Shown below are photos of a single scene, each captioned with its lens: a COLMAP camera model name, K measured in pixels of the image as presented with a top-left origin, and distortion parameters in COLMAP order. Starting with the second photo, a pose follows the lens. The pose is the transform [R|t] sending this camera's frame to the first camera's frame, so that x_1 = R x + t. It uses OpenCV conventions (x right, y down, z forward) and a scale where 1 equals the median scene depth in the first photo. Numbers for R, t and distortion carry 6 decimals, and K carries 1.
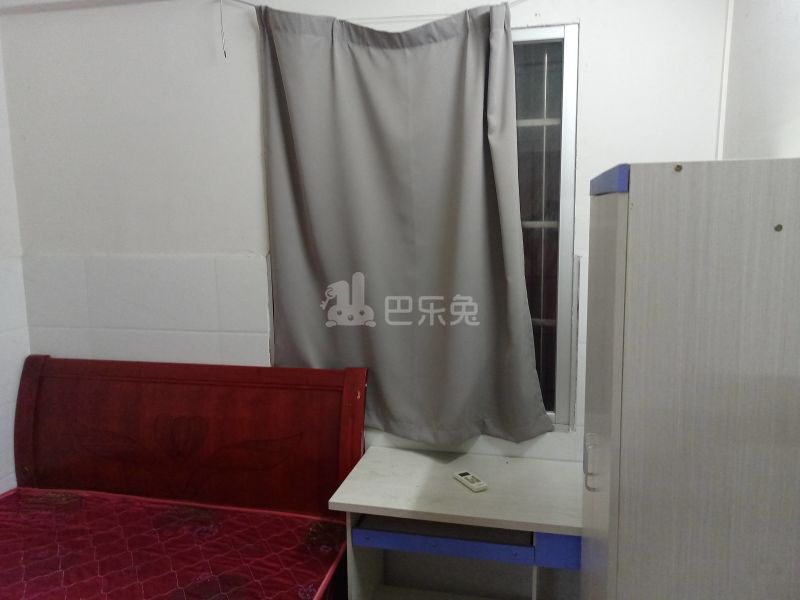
lens RADIAL K [[629.9, 0, 400.0], [0, 629.9, 300.0], [0, 0, 1]] dist [-0.004479, -0.007229]
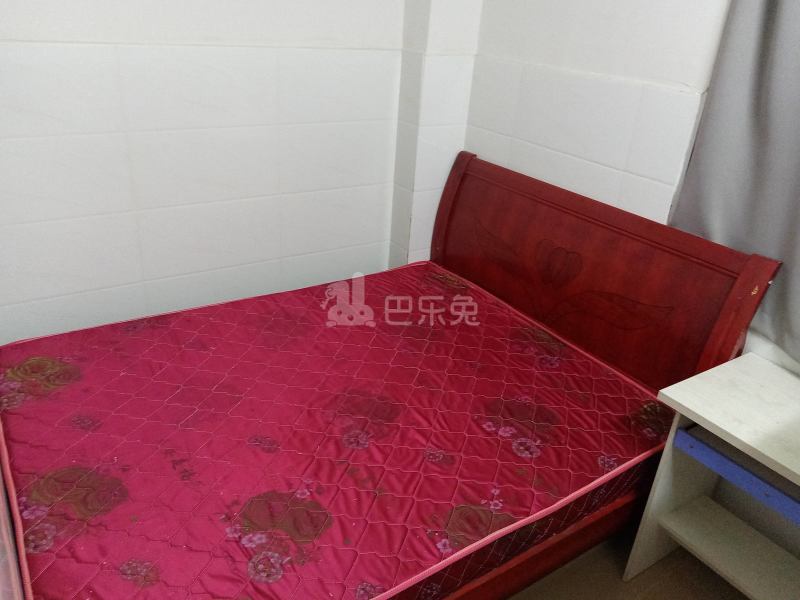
lens RADIAL K [[618.1, 0, 400.0], [0, 618.1, 300.0], [0, 0, 1]] dist [0.006854, 0.001806]
pose [[0.736523, 0.359809, -0.572774, 0.057391], [-0.191741, 0.923108, 0.333326, -0.014849], [0.648667, -0.135678, 0.748881, 0.101563]]
